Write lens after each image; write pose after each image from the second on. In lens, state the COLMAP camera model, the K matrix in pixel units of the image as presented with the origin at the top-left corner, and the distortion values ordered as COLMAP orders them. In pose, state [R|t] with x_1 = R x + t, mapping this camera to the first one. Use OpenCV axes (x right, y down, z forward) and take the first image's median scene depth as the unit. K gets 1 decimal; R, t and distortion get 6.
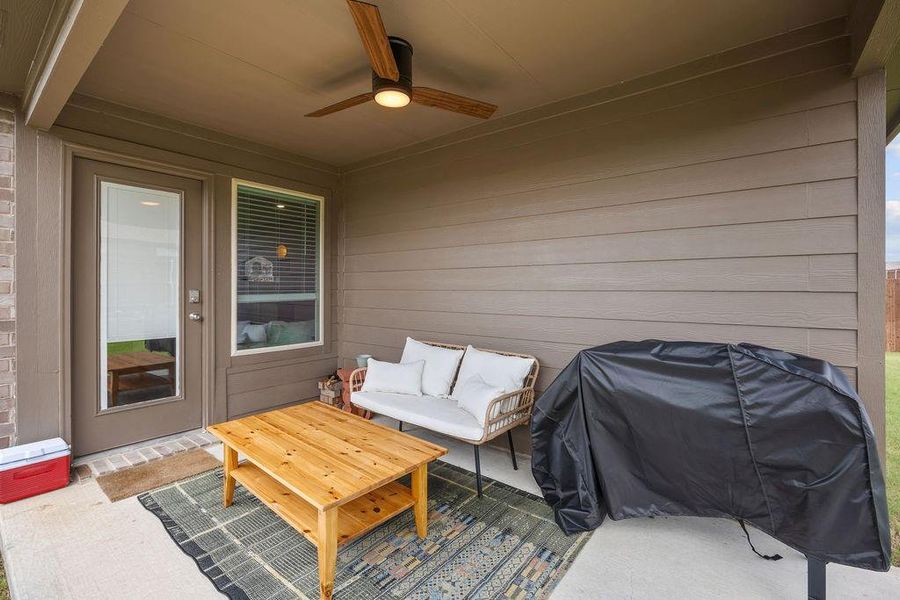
lens RADIAL K [[397.3, 0, 449.3], [0, 397.3, 296.6], [0, 0, 1]] dist [-0.015848, -0.000483]
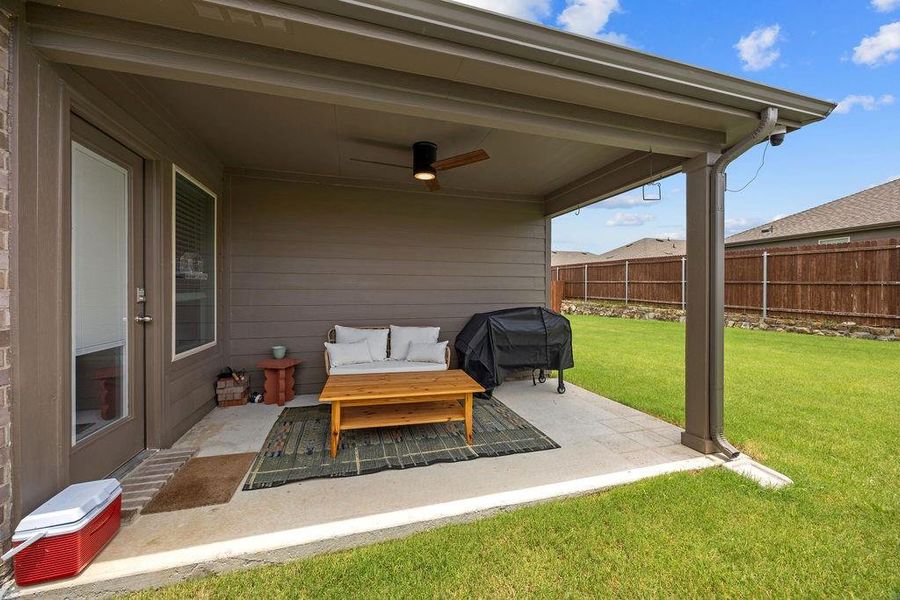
lens RADIAL K [[343.7, 0, 453.4], [0, 343.7, 305.2], [0, 0, 1]] dist [-0.002949, -0.001077]
pose [[0.581023, -0.033894, 0.813181, -1.144298], [0.017083, 0.999420, 0.029451, 0.014774], [-0.813708, -0.003220, 0.581265, 0.037734]]
